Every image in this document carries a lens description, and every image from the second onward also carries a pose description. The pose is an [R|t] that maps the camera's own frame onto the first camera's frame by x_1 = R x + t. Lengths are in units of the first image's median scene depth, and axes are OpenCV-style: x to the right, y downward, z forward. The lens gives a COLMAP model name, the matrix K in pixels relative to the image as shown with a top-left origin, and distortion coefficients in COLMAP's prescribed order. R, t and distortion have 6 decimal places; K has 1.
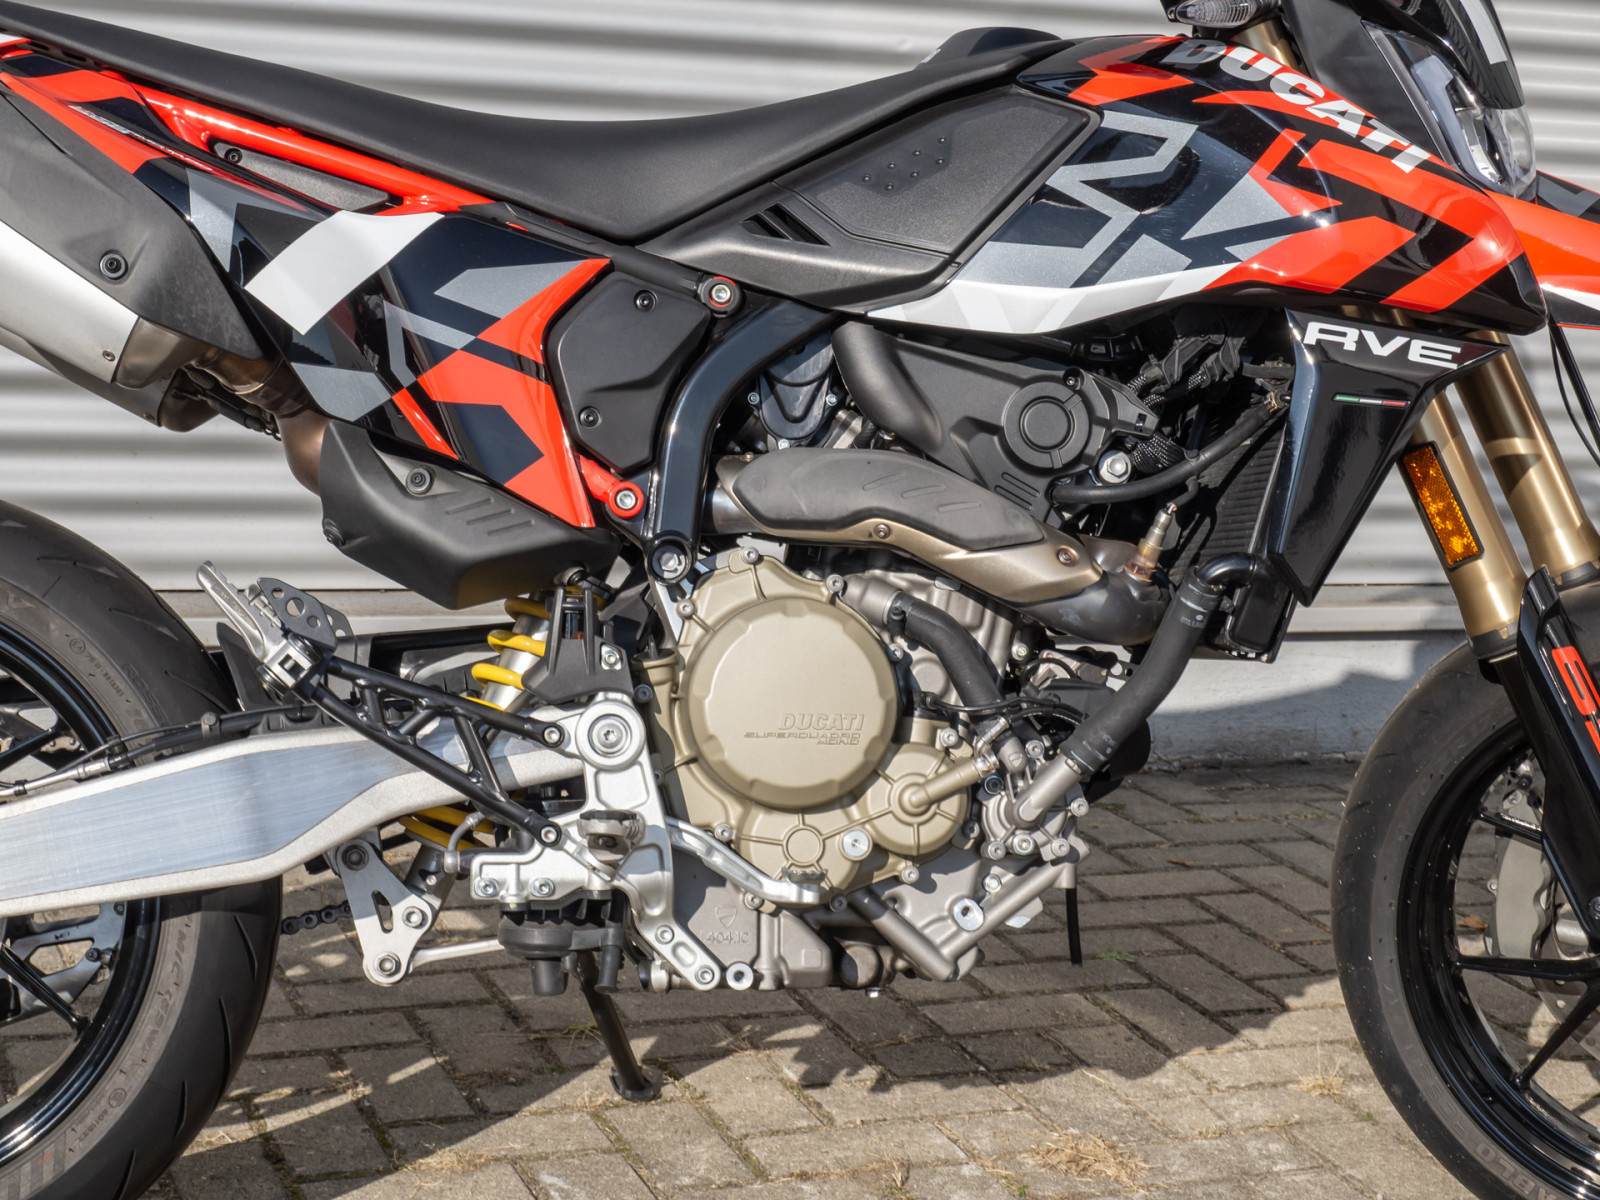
lens RADIAL K [[2805.1, 0, 800.0], [0, 2805.1, 600.0], [0, 0, 1]] dist [0.017764, 0.000397]
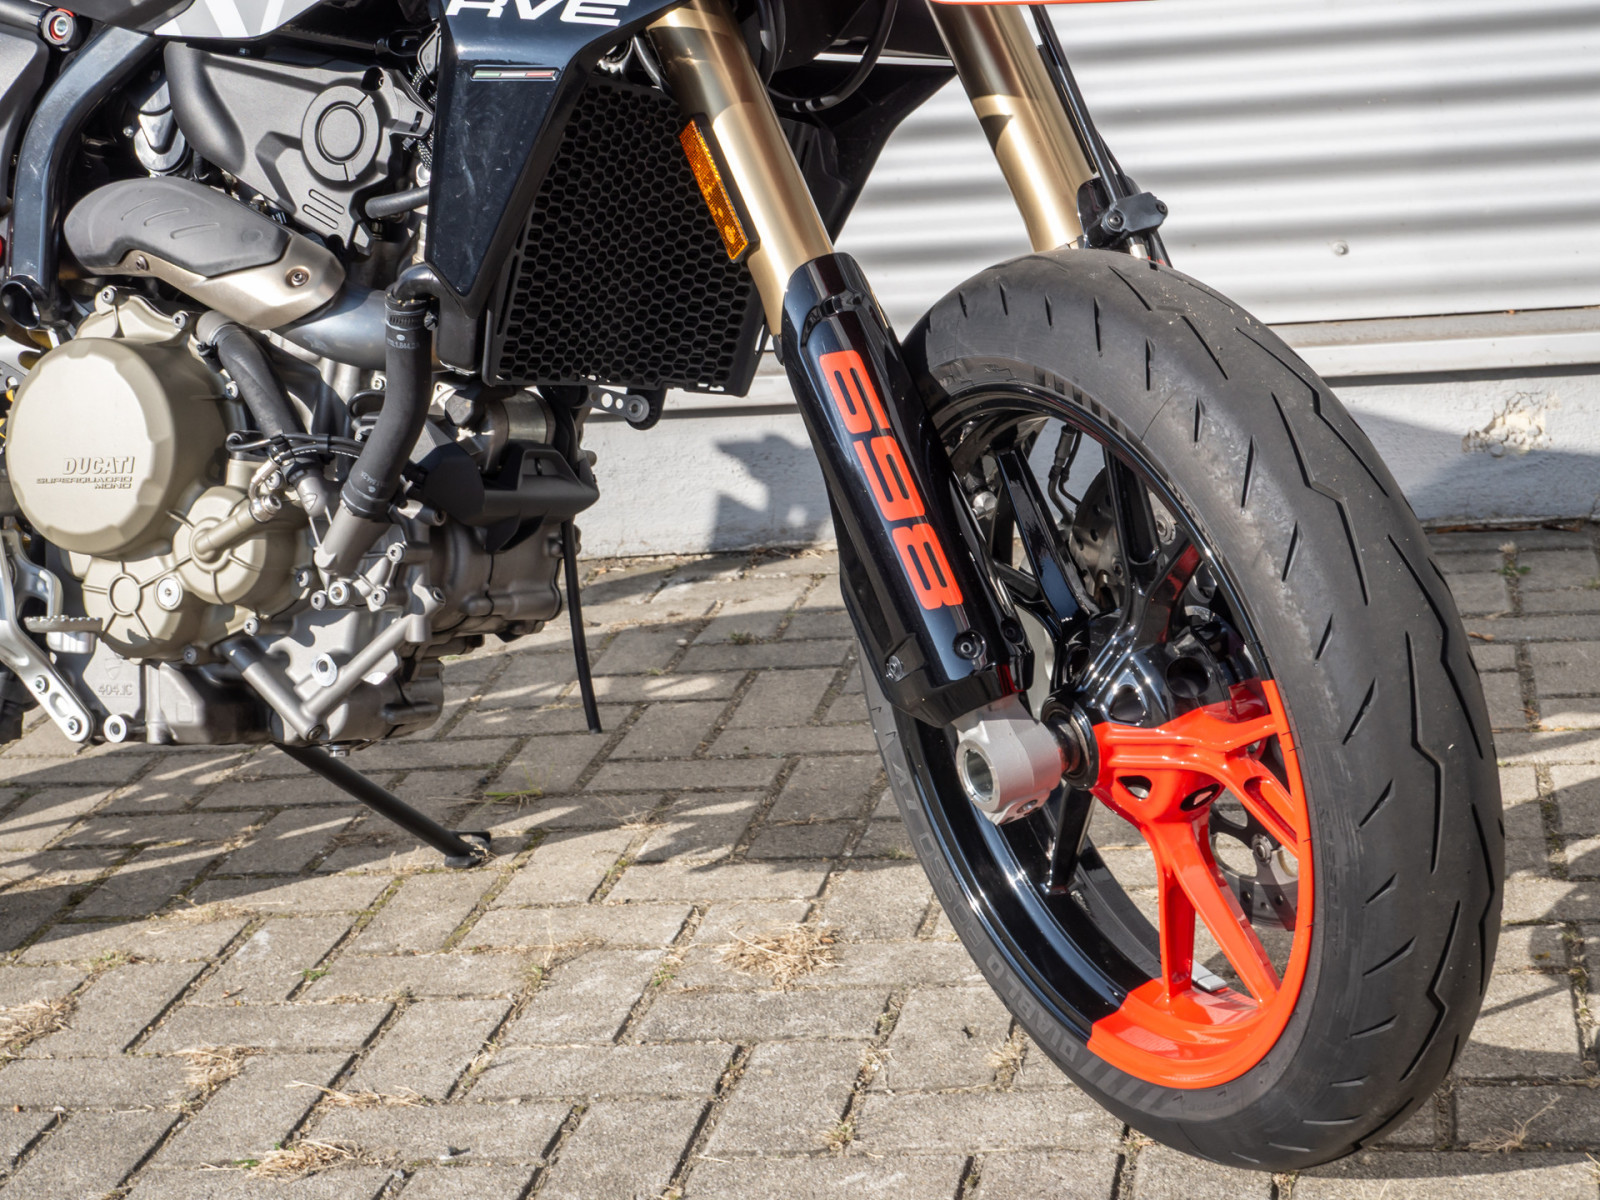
lens RADIAL K [[2976.7, 0, 800.0], [0, 2976.7, 600.0], [0, 0, 1]] dist [0.015724, 0.140408]
pose [[0.841097, -0.002039, -0.540880, 0.739699], [0.041843, 0.997241, 0.061309, 0.035735], [0.539263, -0.074198, 0.838862, 0.260872]]
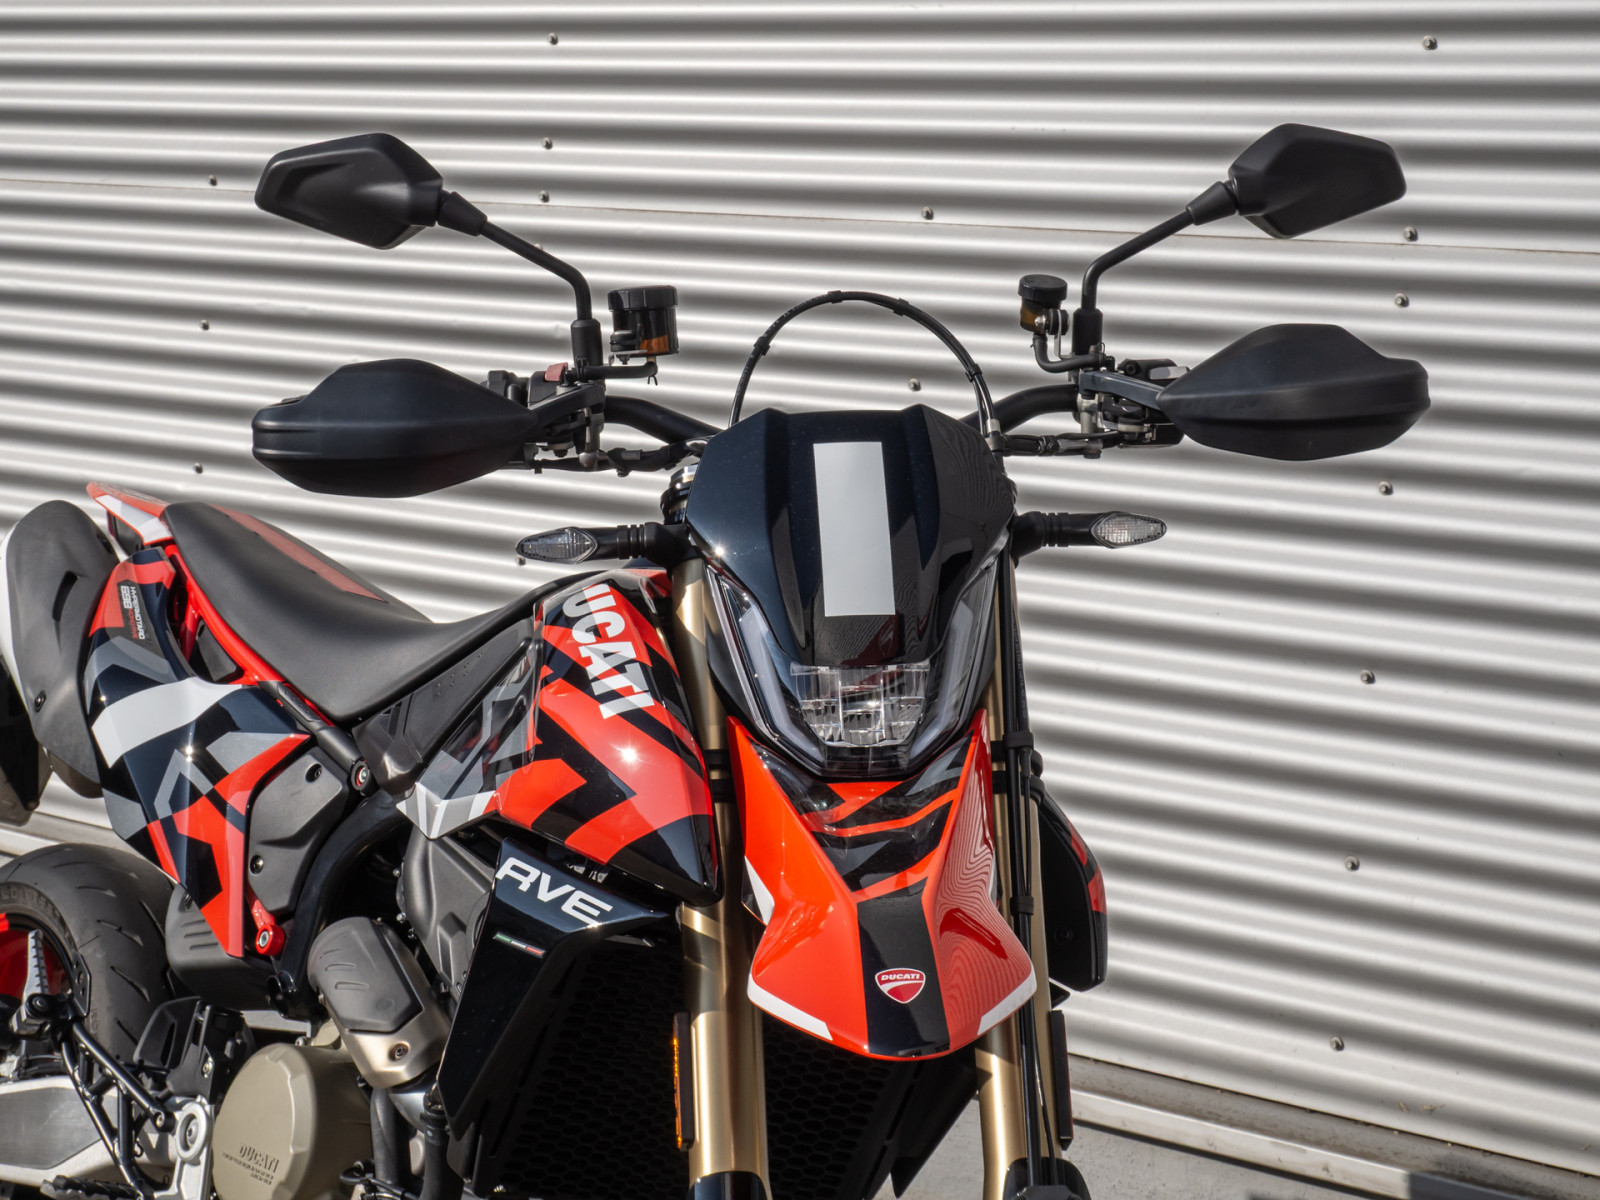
lens RADIAL K [[2976.7, 0, 800.0], [0, 2976.7, 600.0], [0, 0, 1]] dist [0.015724, 0.140408]
pose [[0.539841, 0.050439, -0.840254, 1.075604], [-0.193624, 0.978878, -0.065638, -0.133570], [0.819195, 0.198128, 0.538205, 0.480746]]
